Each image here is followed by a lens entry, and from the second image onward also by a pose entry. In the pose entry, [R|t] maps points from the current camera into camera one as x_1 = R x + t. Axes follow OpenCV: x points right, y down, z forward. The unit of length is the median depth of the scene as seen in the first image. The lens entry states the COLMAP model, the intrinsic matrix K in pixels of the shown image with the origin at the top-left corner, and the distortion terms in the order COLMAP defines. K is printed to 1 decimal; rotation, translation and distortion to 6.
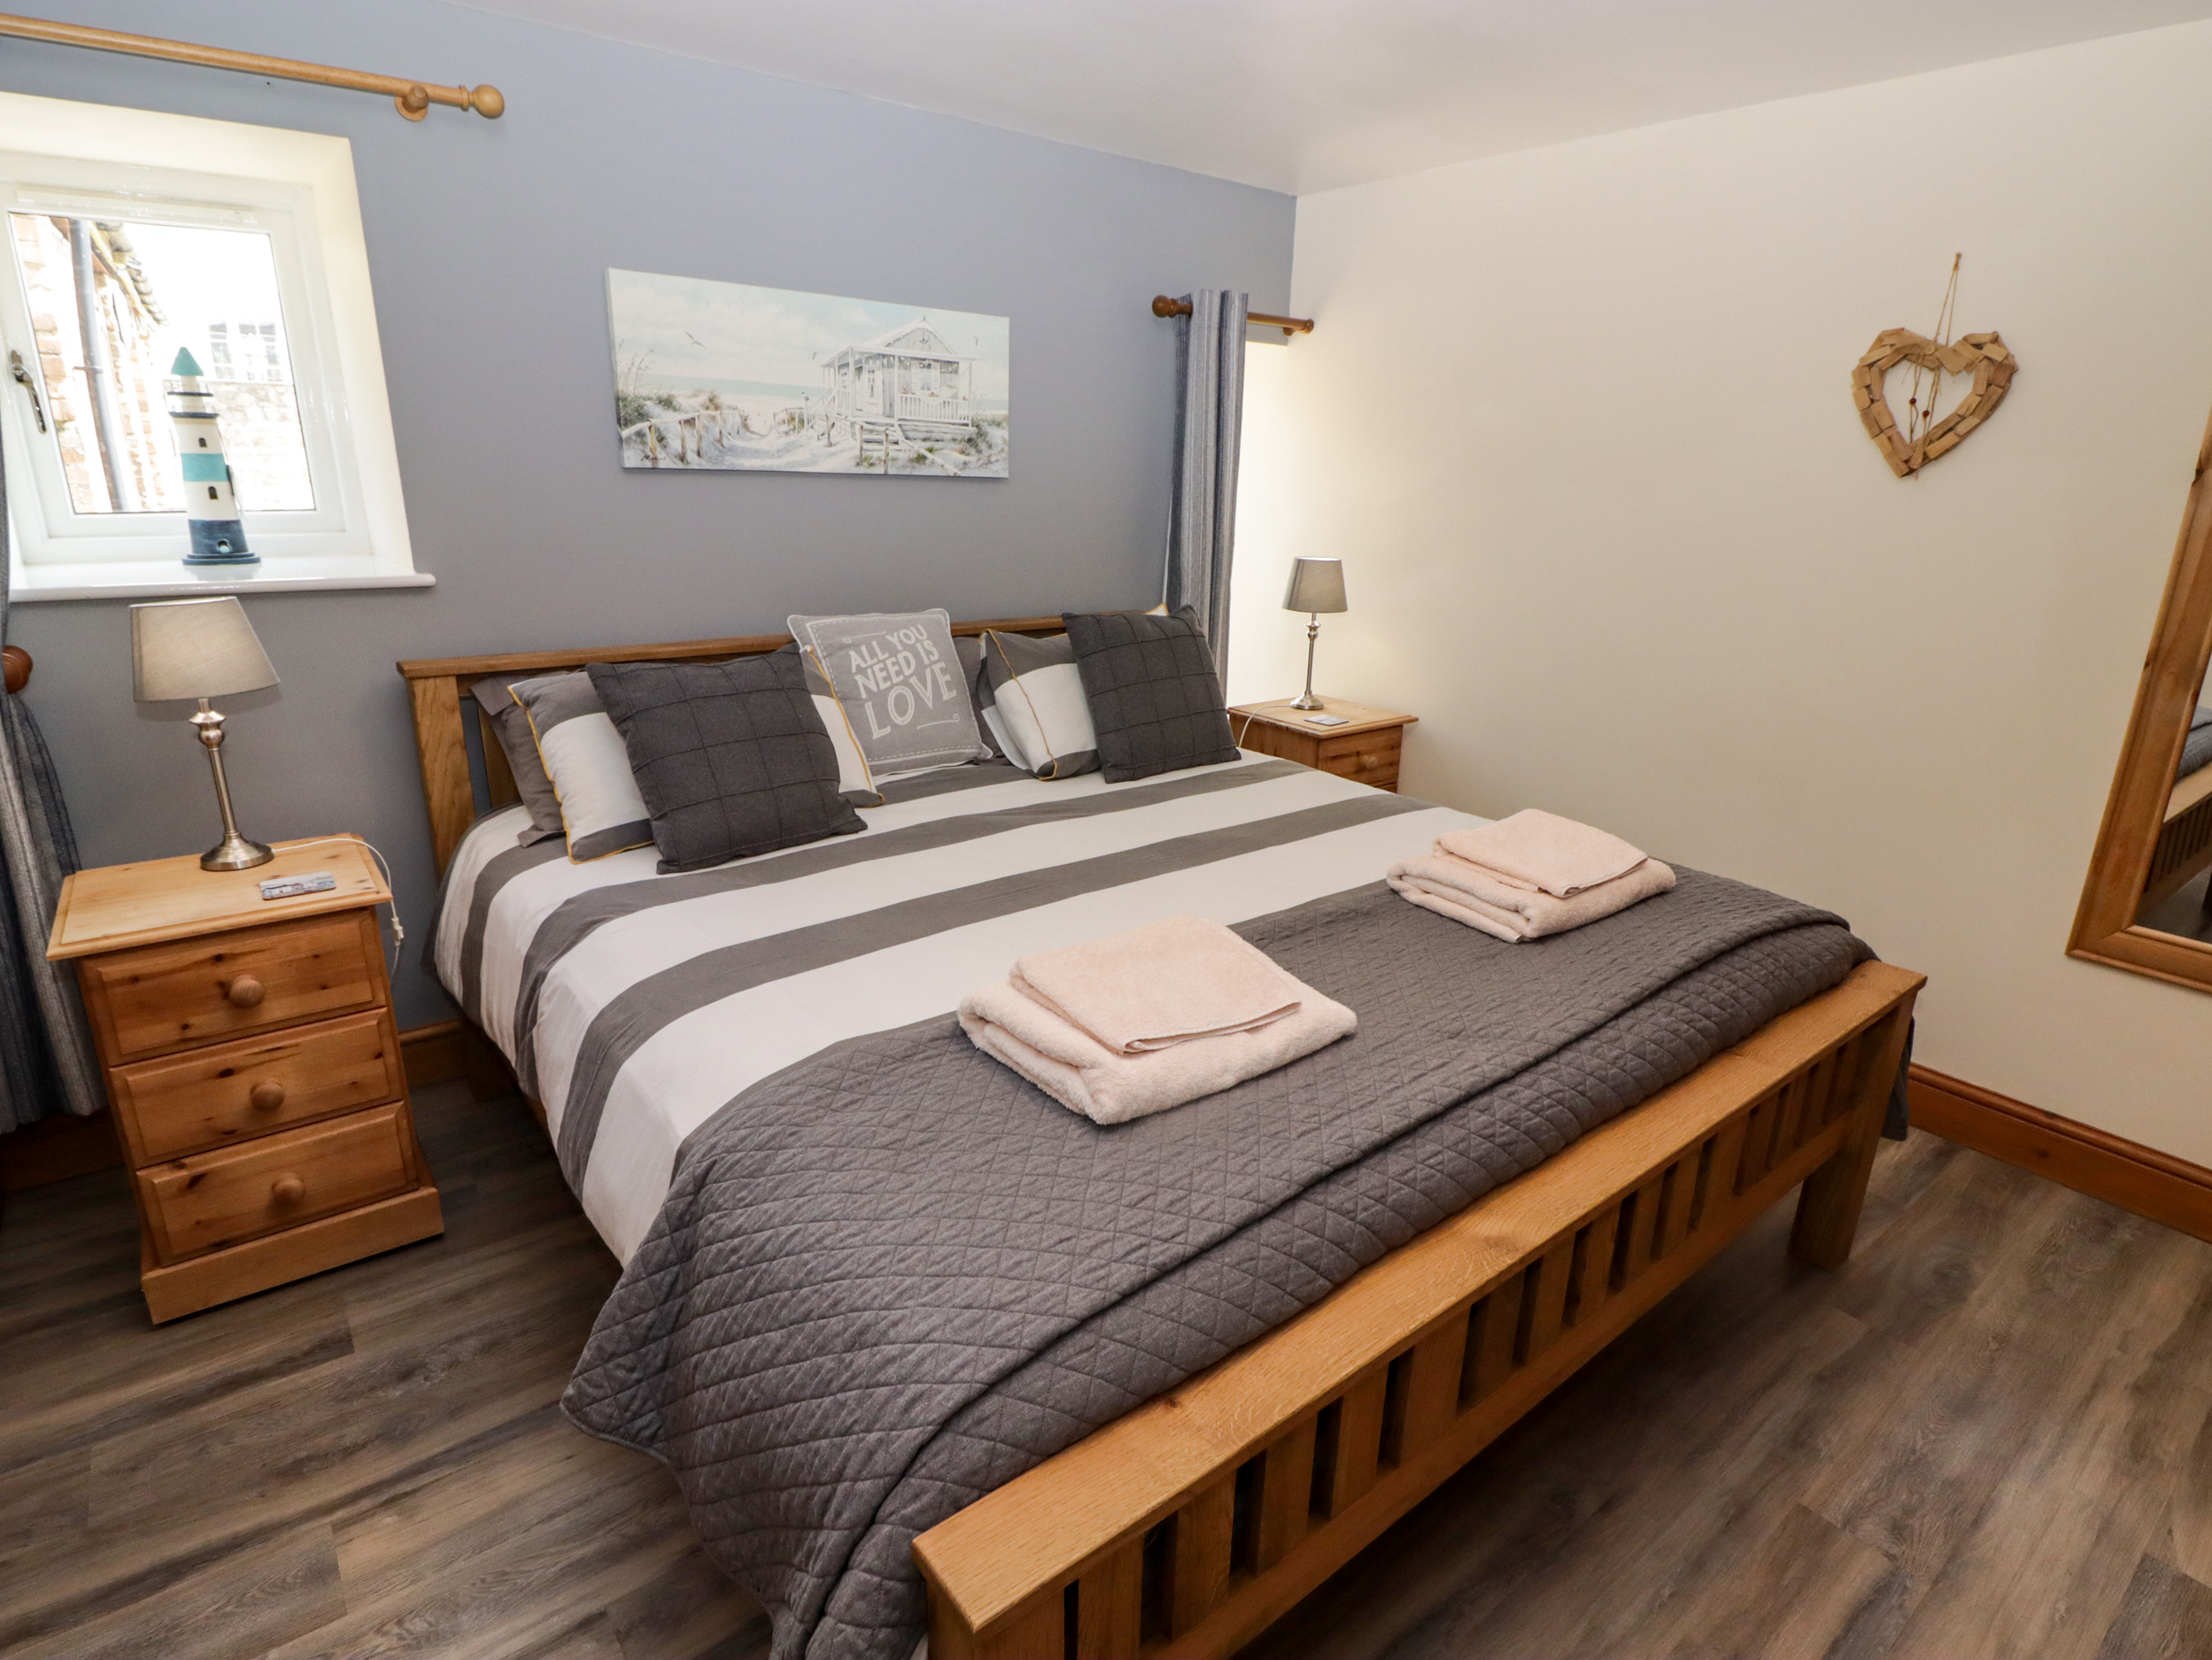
lens RADIAL K [[1176.0, 0, 1121.4], [0, 1176.0, 825.9], [0, 0, 1]] dist [-0.006627, -0.005109]
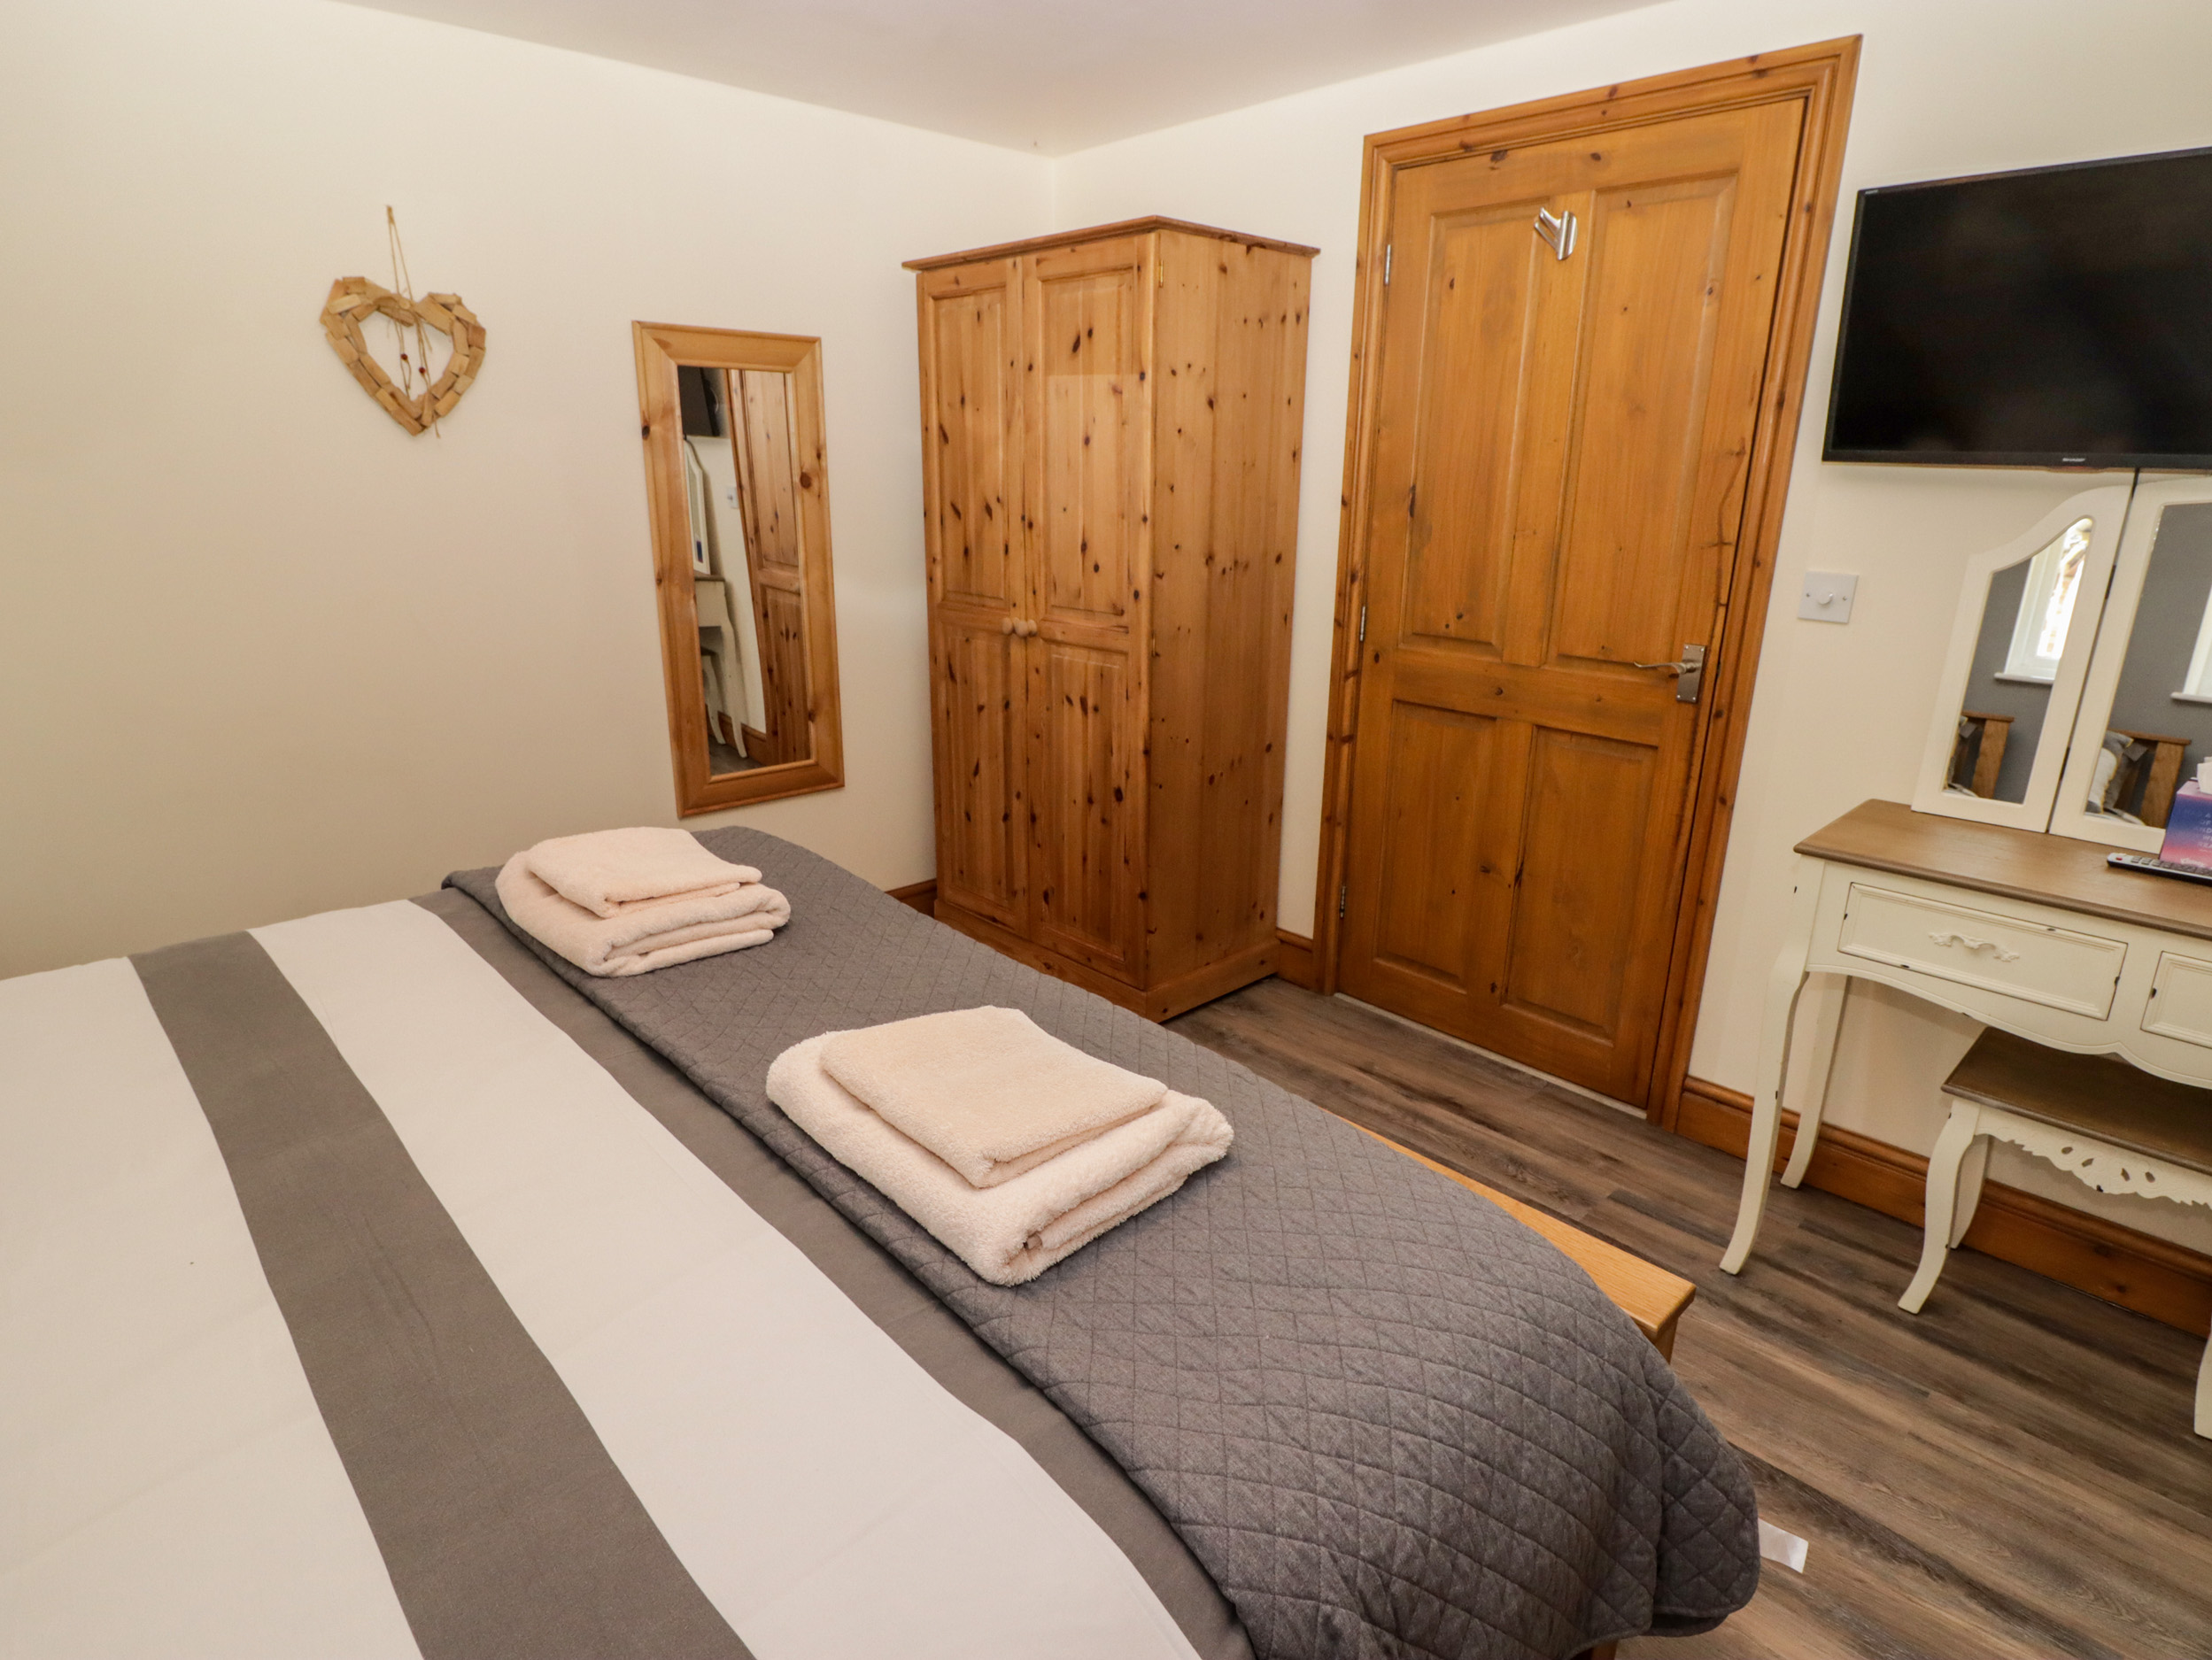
lens RADIAL K [[1197.6, 0, 1125.6], [0, 1197.6, 832.9], [0, 0, 1]] dist [-0.011270, -0.003809]
pose [[-0.081607, -0.327069, 0.941470, -0.457833], [0.274965, 0.900573, 0.336695, -0.180368], [-0.957985, 0.286348, 0.016440, 0.540966]]
